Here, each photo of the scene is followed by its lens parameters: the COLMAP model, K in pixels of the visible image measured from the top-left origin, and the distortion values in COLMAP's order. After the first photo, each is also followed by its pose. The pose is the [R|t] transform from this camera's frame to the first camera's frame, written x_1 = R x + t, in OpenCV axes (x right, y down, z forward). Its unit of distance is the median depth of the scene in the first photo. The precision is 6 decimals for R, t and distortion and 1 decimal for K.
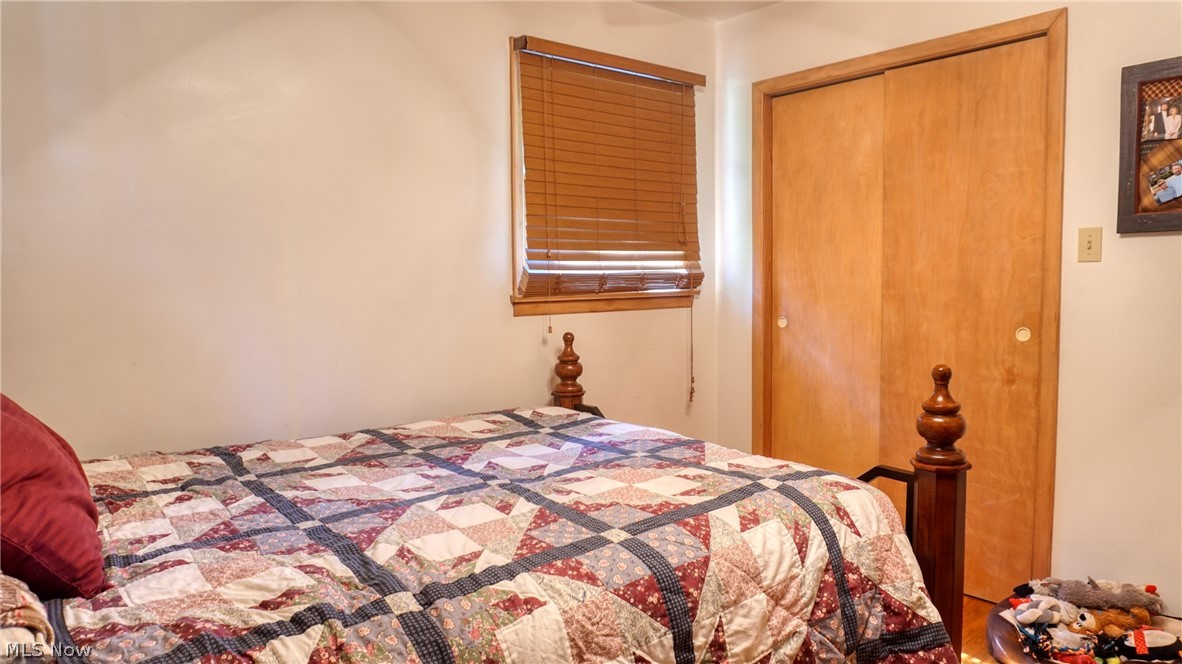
lens RADIAL K [[786.5, 0, 591.0], [0, 786.5, 332.0], [0, 0, 1]] dist [-0.042040, 0.036108]
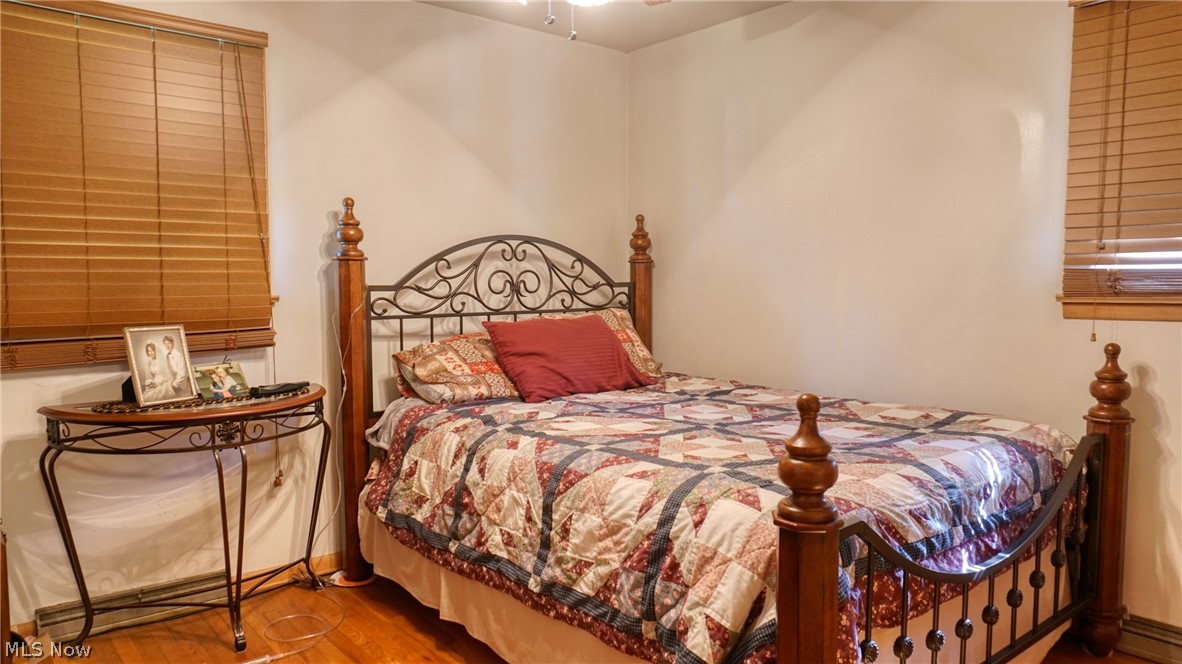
lens RADIAL K [[786.5, 0, 591.0], [0, 786.5, 332.0], [0, 0, 1]] dist [-0.042040, 0.036108]
pose [[0.025000, 0.089391, -0.995683, 1.329156], [-0.066914, 0.993910, 0.087552, -0.080296], [0.997445, 0.064437, 0.030830, 0.818430]]
